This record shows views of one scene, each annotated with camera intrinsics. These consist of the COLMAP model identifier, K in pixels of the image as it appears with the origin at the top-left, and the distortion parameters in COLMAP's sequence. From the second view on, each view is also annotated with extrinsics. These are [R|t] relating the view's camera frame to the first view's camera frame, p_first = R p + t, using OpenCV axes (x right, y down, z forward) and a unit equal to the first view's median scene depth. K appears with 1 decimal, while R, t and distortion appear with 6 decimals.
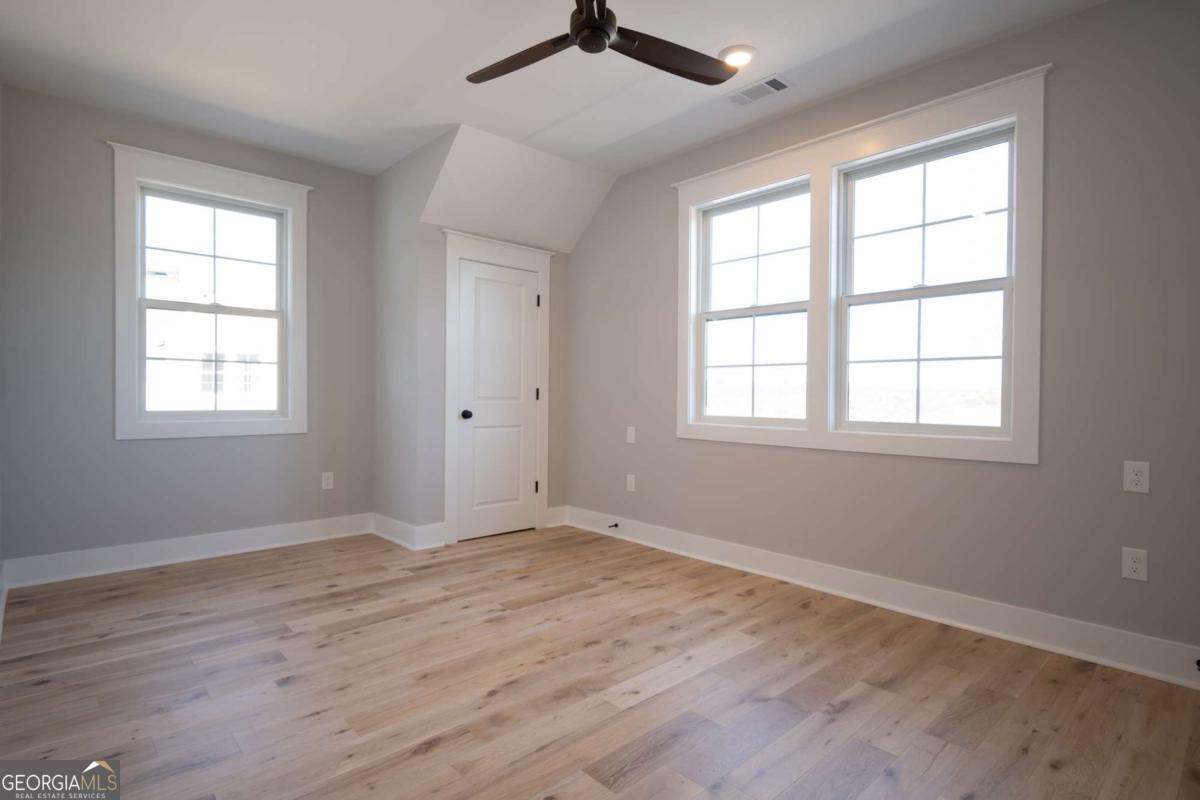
lens RADIAL K [[606.0, 0, 600.0], [0, 606.0, 400.0], [0, 0, 1]] dist [0.003559, 0.000242]
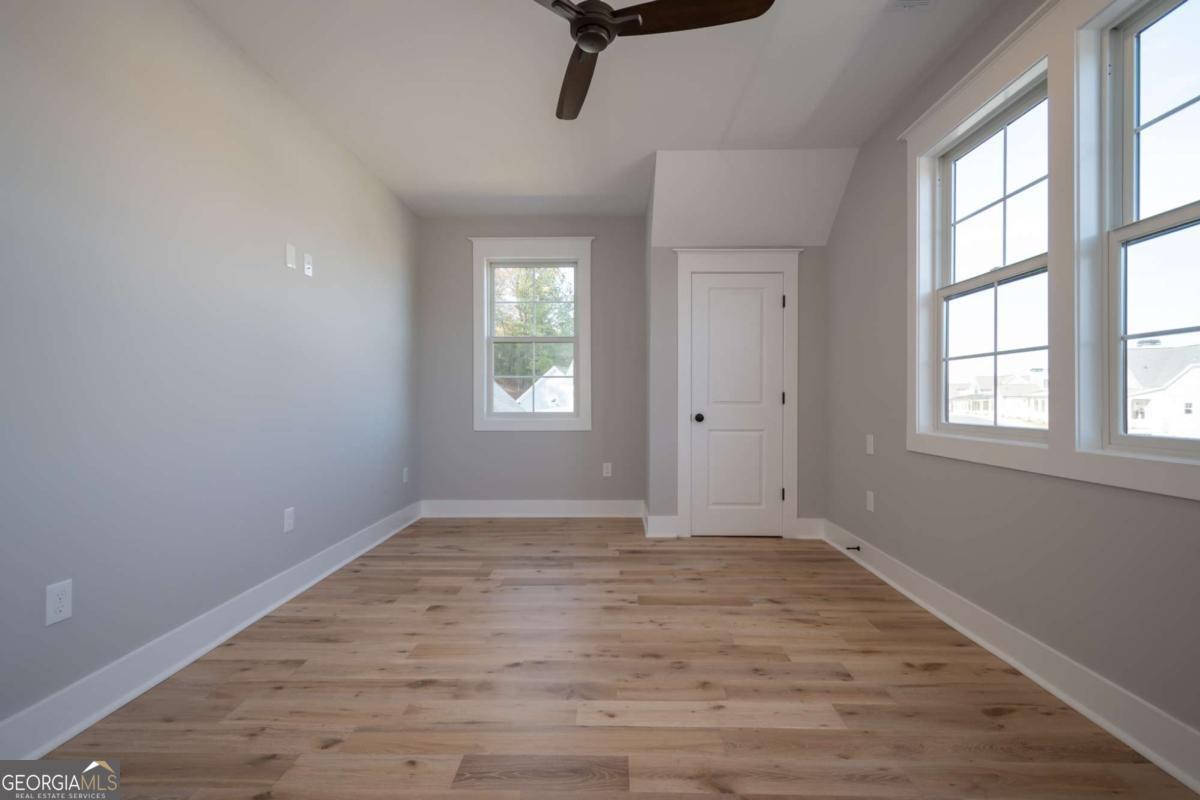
lens RADIAL K [[541.9, 0, 603.0], [0, 541.9, 401.7], [0, 0, 1]] dist [0.008979, -0.001280]
pose [[0.722416, -0.006845, -0.691425, 0.398664], [0.000227, 0.999953, -0.009662, 0.005936], [0.691459, 0.006823, 0.722384, 0.244351]]
